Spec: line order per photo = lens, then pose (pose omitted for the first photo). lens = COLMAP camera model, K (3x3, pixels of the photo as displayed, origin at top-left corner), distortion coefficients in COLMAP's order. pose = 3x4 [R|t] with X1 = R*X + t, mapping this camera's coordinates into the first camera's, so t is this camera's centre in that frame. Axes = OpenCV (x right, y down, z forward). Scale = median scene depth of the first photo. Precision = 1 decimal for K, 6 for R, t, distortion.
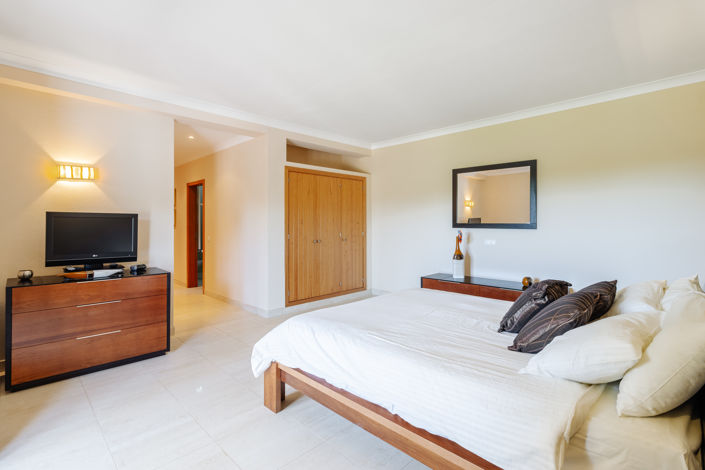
lens RADIAL K [[327.5, 0, 351.0], [0, 327.5, 223.5], [0, 0, 1]] dist [0.000757, 0.000120]
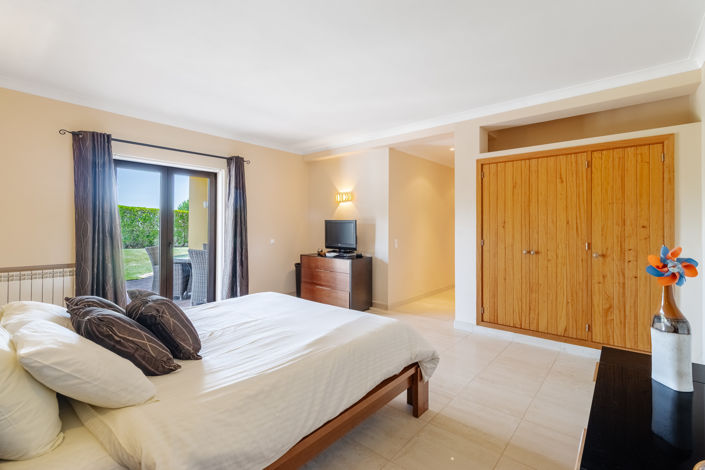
lens RADIAL K [[327.5, 0, 351.0], [0, 327.5, 223.5], [0, 0, 1]] dist [0.000757, 0.000120]
pose [[0.081597, -0.003477, -0.996659, 0.592028], [-0.000777, 0.999993, -0.003552, -0.005444], [0.996665, 0.001064, 0.081594, 0.568351]]
